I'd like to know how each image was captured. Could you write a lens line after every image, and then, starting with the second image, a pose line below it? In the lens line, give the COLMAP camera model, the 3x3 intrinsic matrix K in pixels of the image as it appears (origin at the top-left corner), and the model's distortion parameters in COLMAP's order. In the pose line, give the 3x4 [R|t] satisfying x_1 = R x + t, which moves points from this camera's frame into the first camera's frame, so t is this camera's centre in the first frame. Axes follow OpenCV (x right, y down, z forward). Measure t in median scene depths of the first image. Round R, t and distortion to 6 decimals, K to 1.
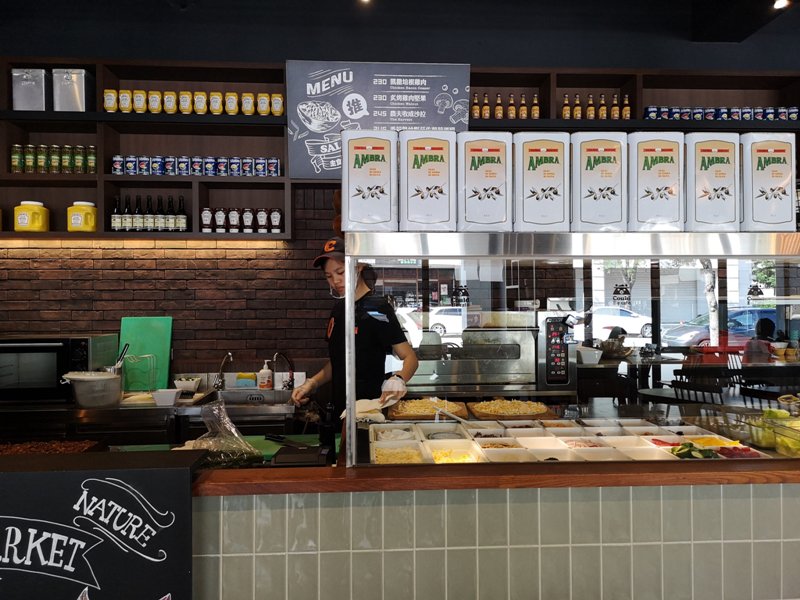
lens RADIAL K [[619.3, 0, 400.4], [0, 619.3, 299.4], [0, 0, 1]] dist [0.035749, -0.006046]
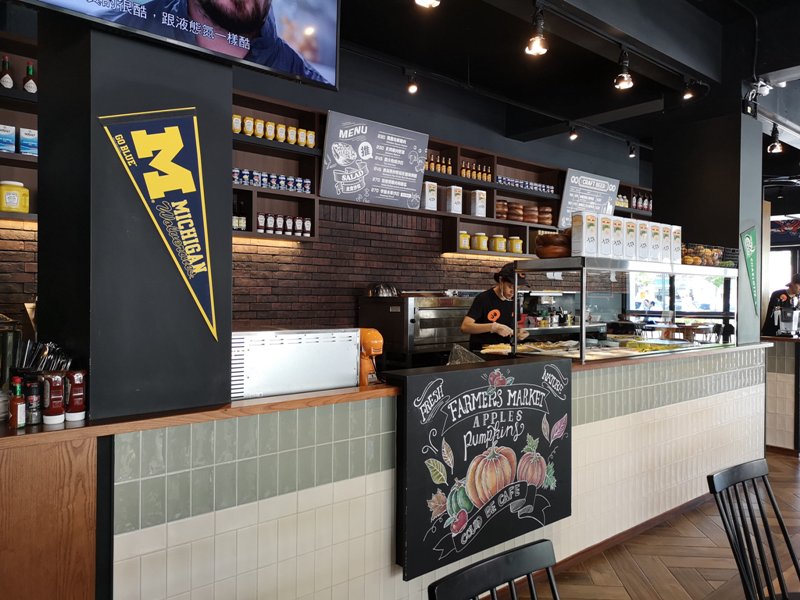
lens RADIAL K [[619.3, 0, 401.9], [0, 619.3, 300.4], [0, 0, 1]] dist [0.035749, -0.006046]
pose [[0.791289, 0.006596, 0.611407, -0.852665], [-0.011037, 0.999933, 0.003496, 0.021186], [-0.611343, -0.009514, 0.791309, -0.161019]]
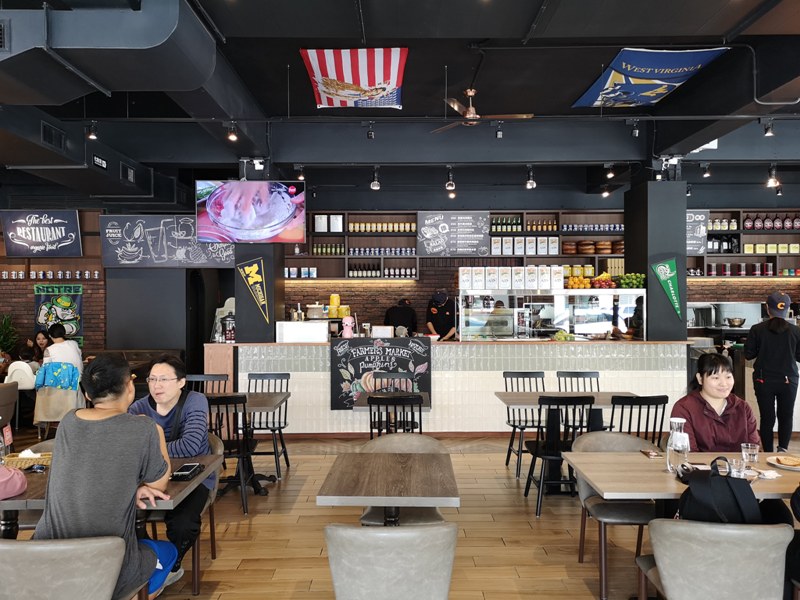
lens RADIAL K [[619.3, 0, 400.5], [0, 619.3, 300.5], [0, 0, 1]] dist [0.035749, -0.006046]
pose [[0.998757, 0.001122, -0.049831, -0.127927], [-0.001271, 0.999995, -0.002967, -0.005630], [0.049827, 0.003027, 0.998753, -1.531287]]
